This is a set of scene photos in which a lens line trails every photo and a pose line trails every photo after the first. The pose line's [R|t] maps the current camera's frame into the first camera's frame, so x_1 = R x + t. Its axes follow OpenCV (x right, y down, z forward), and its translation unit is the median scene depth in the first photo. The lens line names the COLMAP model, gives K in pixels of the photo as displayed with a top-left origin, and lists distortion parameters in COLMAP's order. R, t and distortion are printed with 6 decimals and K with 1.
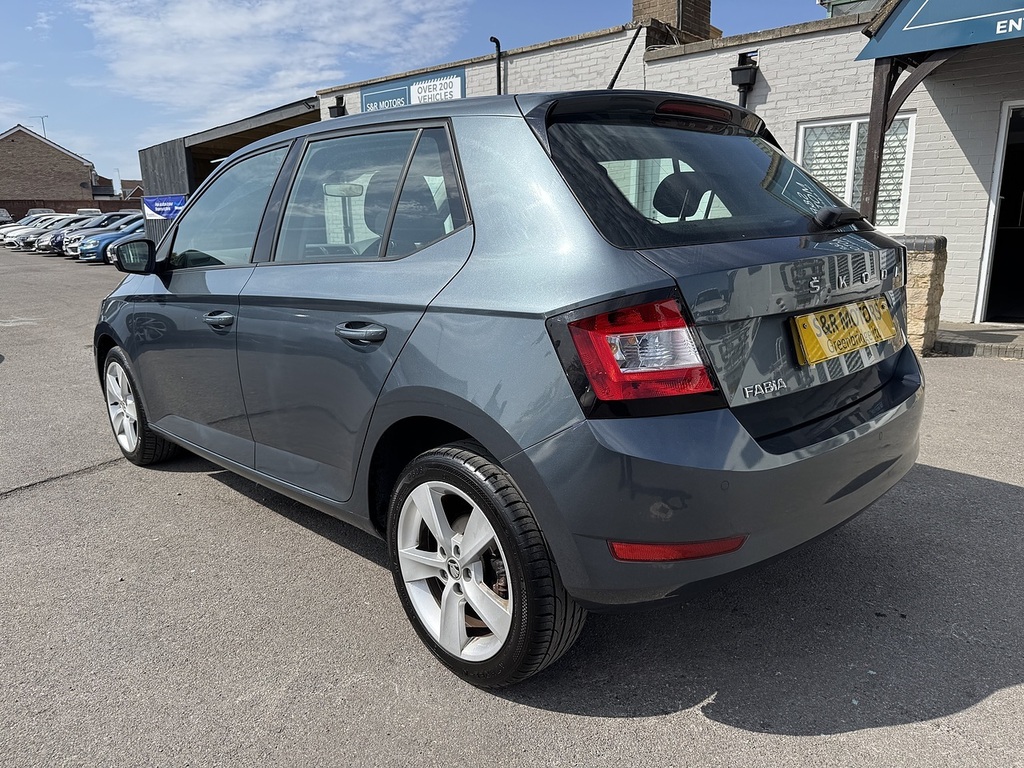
lens RADIAL K [[737.9, 0, 512.0], [0, 737.9, 384.0], [0, 0, 1]] dist [0.001834, -0.009251]
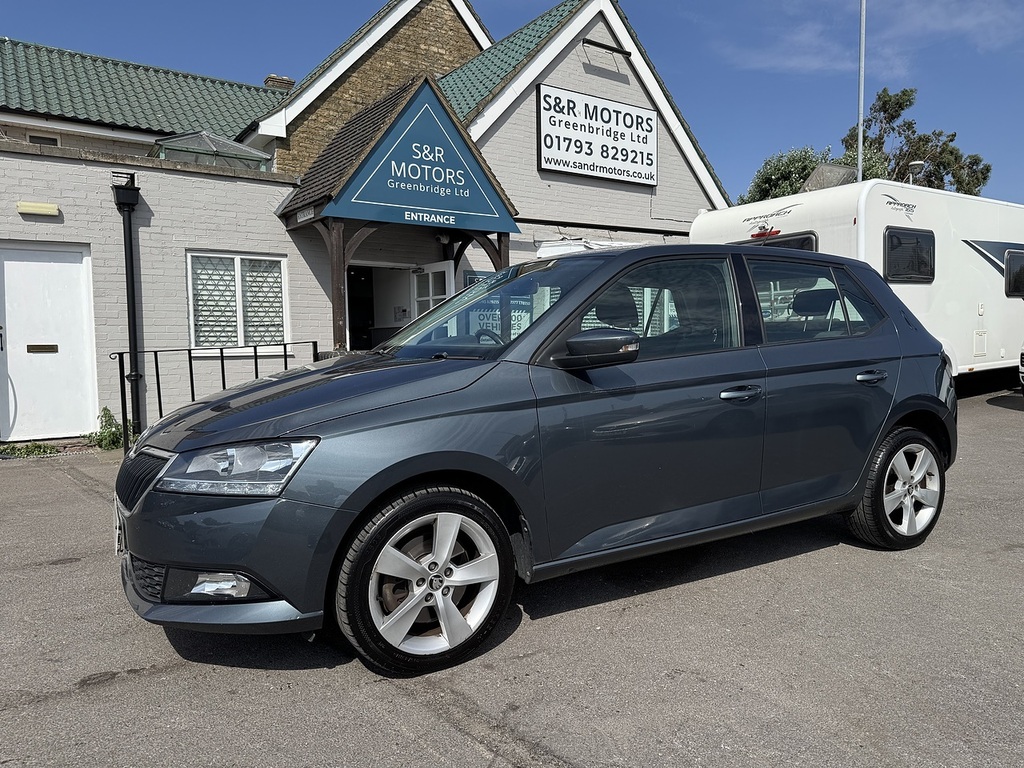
lens RADIAL K [[737.8, 0, 508.5], [0, 737.8, 386.9], [0, 0, 1]] dist [0.000257, -0.008831]
pose [[0.261669, -0.047616, 0.963982, -0.544899], [0.210045, 0.977653, -0.008724, -0.059080], [-0.942025, 0.204763, 0.265823, 0.338707]]
